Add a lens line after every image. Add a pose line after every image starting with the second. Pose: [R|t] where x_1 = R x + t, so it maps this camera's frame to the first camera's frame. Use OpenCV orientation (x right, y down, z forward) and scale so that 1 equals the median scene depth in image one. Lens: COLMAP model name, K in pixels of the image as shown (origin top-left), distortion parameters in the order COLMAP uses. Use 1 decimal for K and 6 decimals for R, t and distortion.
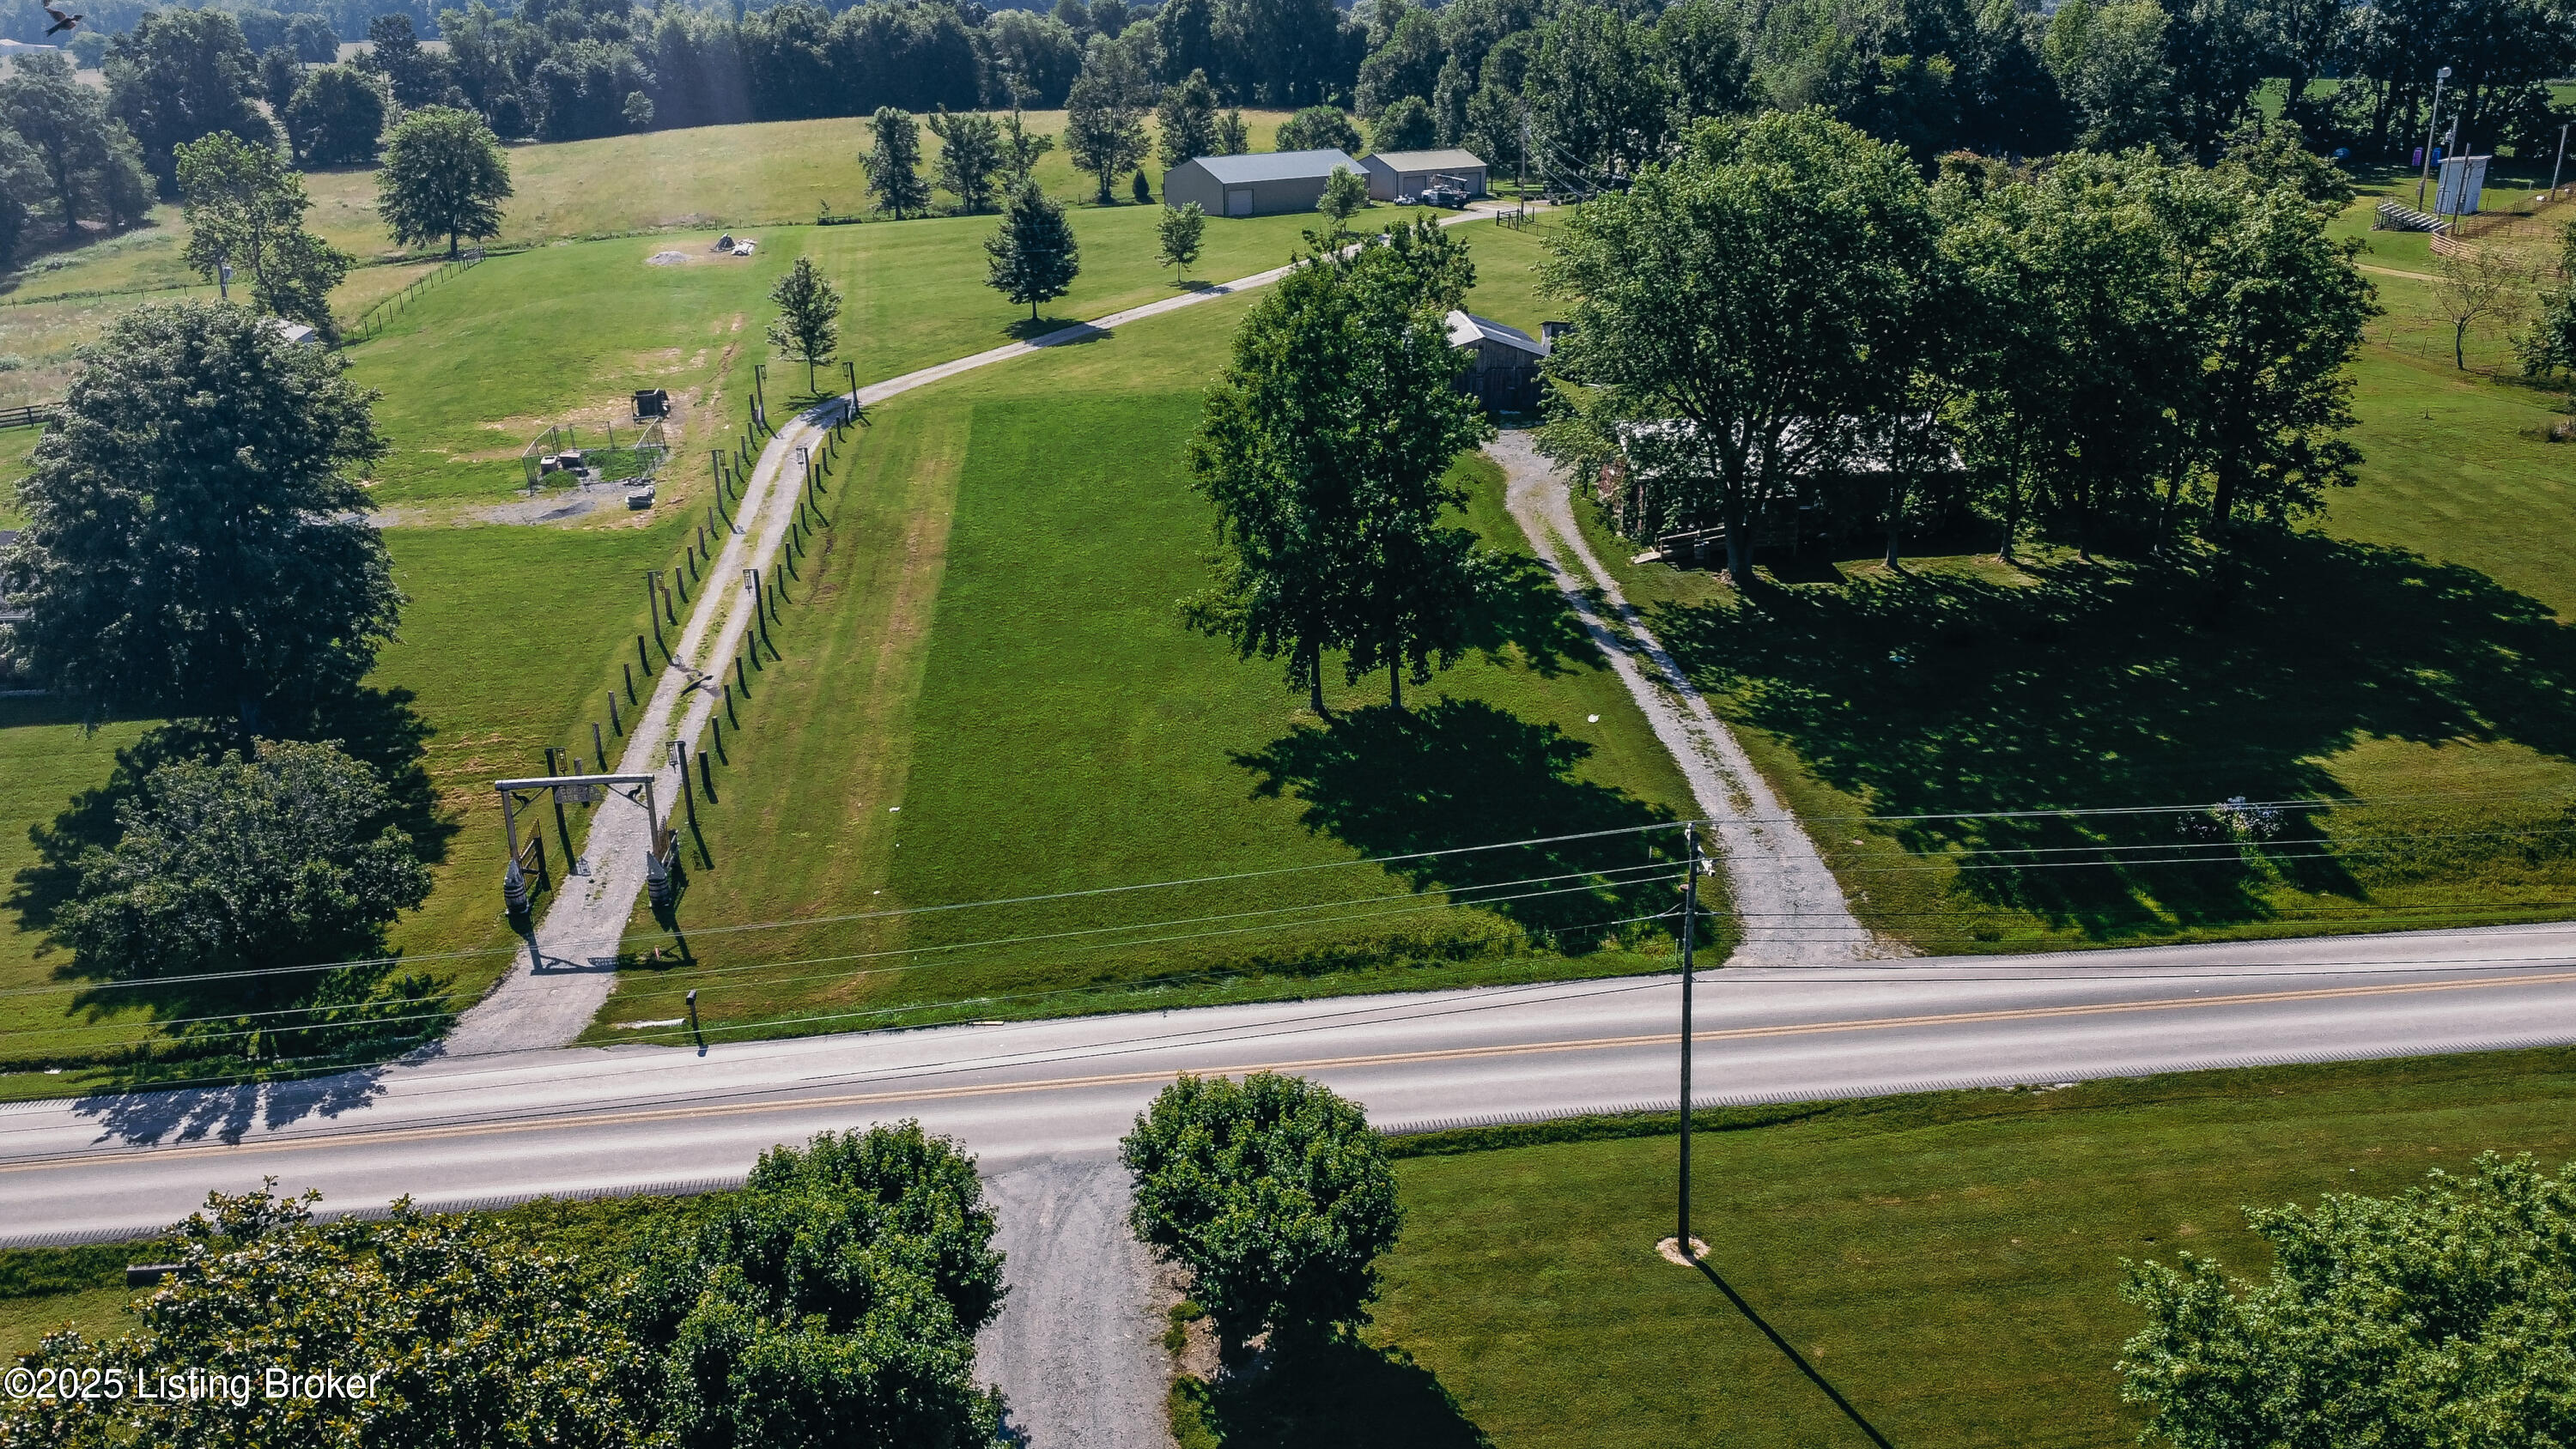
lens RADIAL K [[1973.2, 0, 1278.7], [0, 1973.2, 674.3], [0, 0, 1]] dist [0.006052, -0.006928]
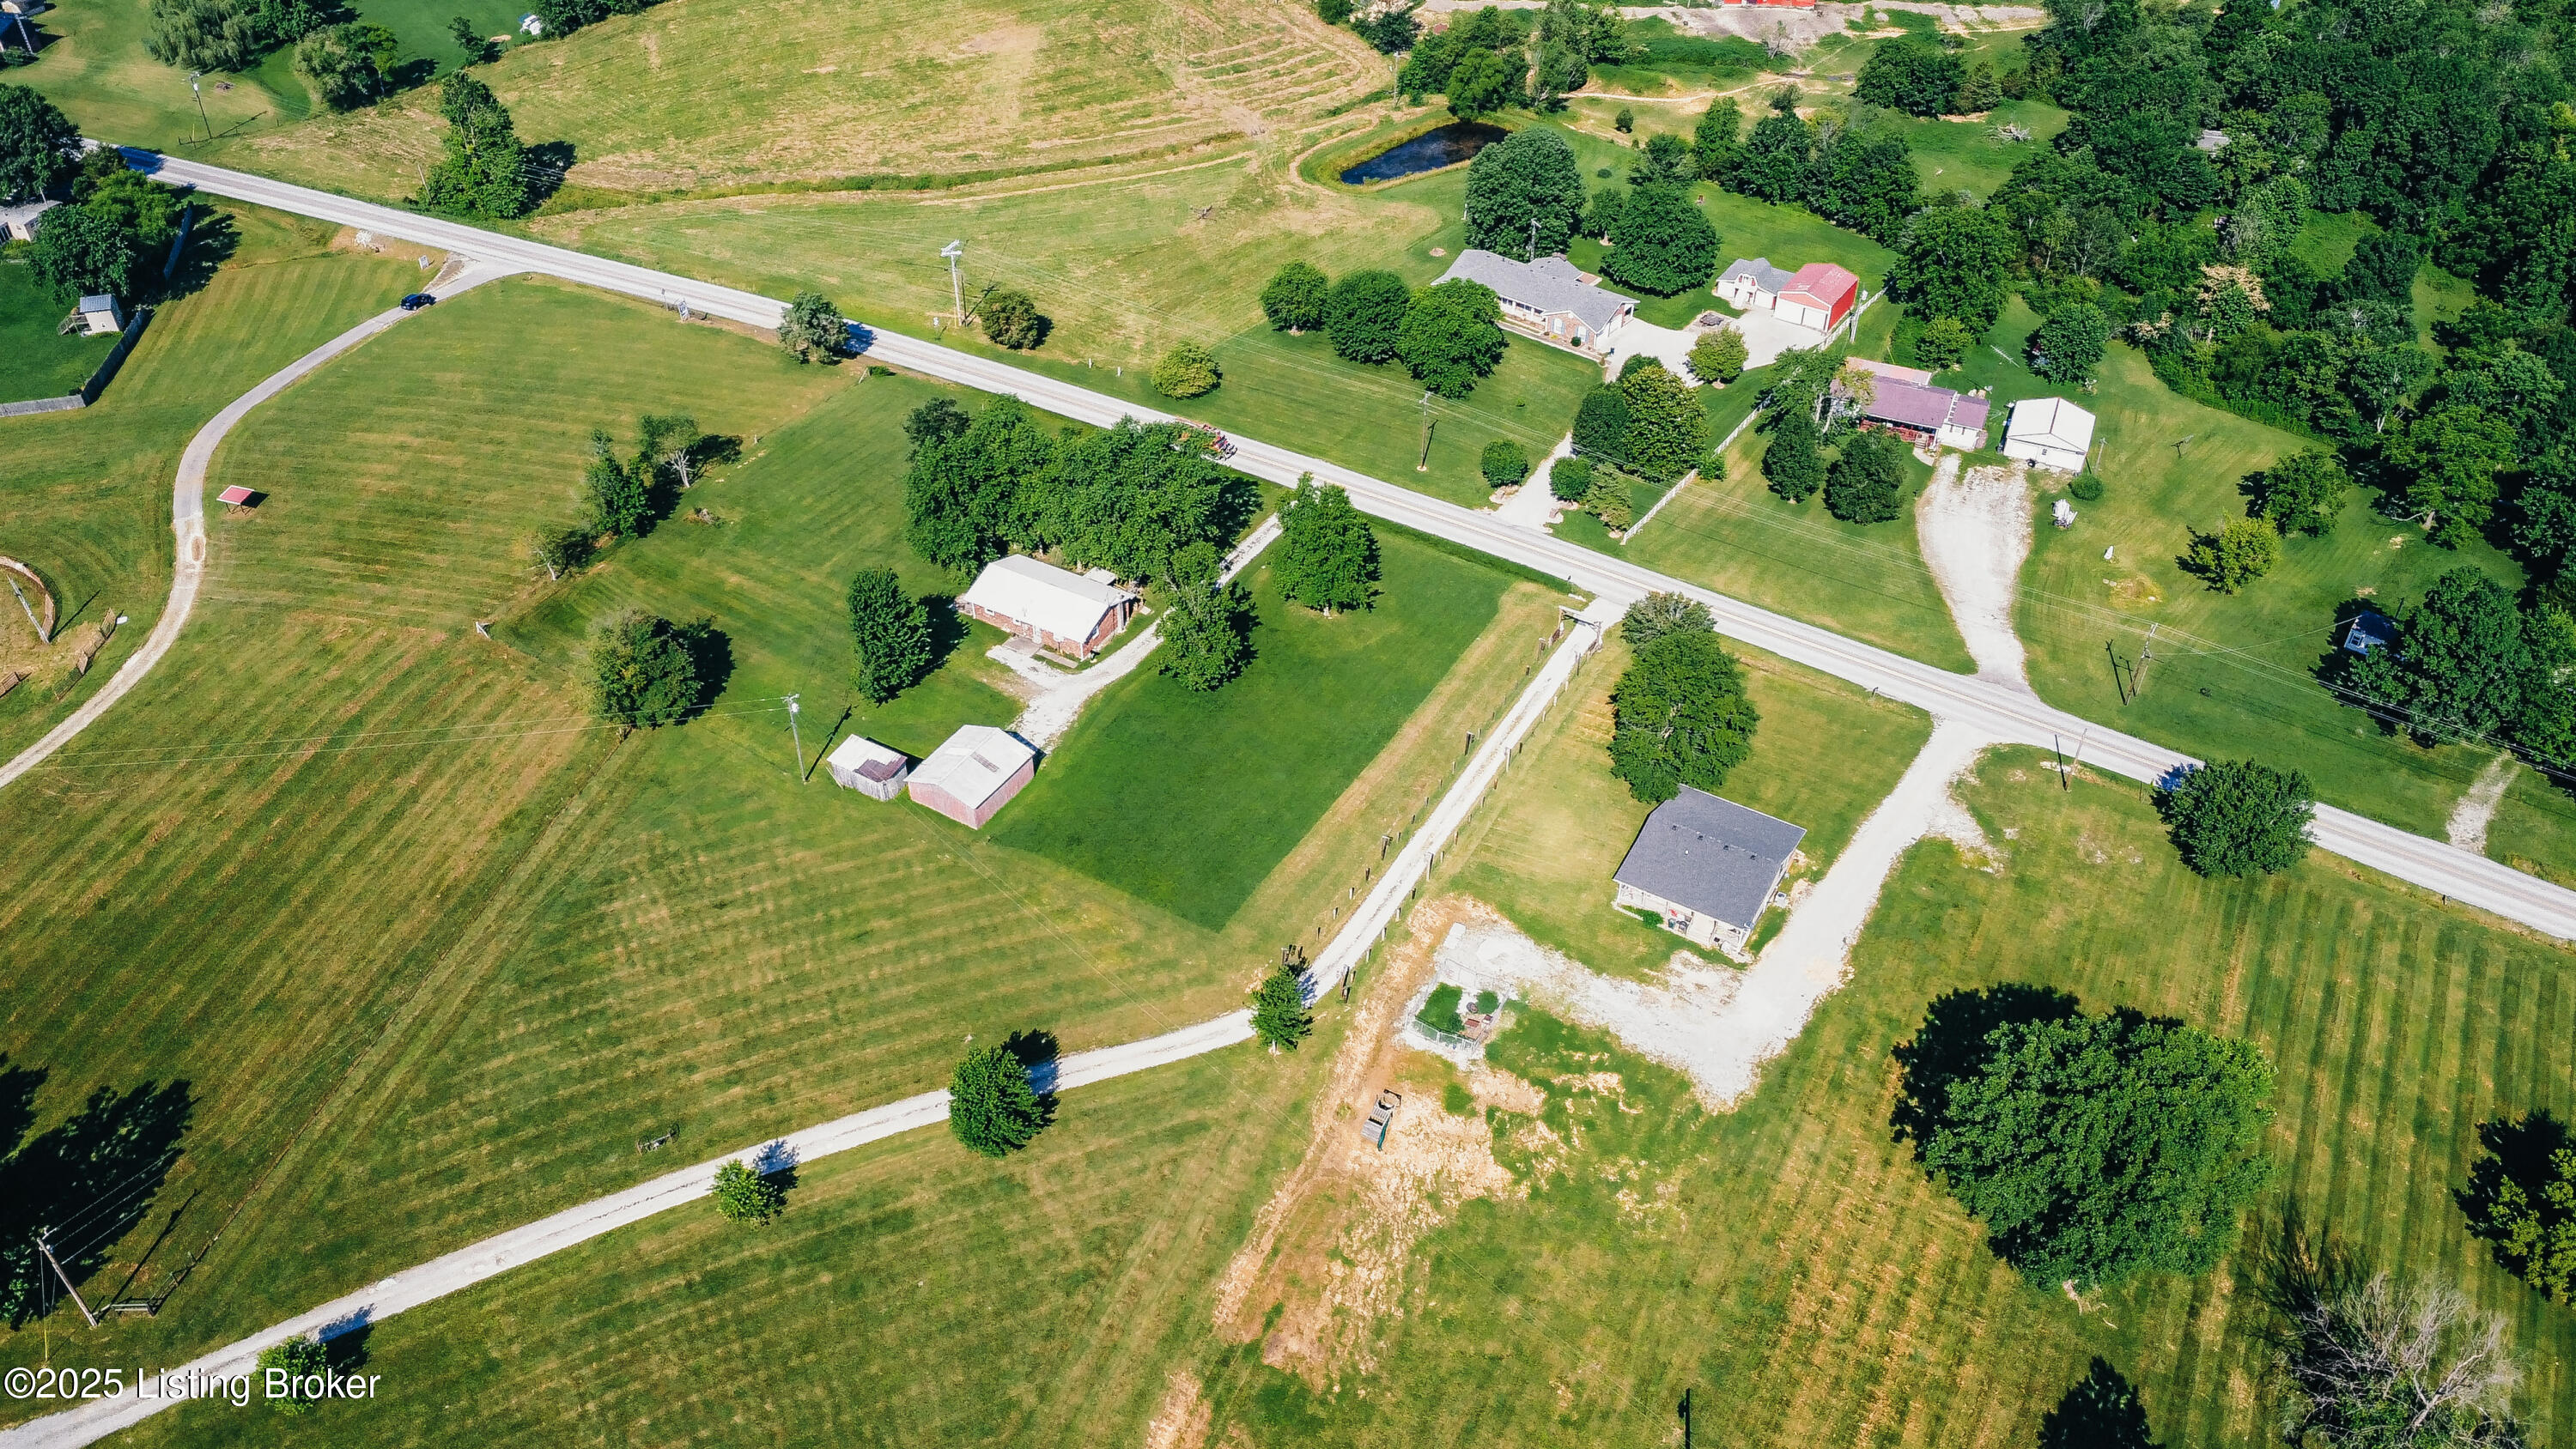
lens RADIAL K [[1941.1, 0, 1281.5], [0, 1941.1, 723.0], [0, 0, 1]] dist [0.004840, 0.001118]
pose [[-0.820423, -0.354116, 0.448897, -1.112910], [0.204034, 0.552098, 0.808429, -1.950409], [-0.534113, 0.754844, -0.380702, 2.003601]]
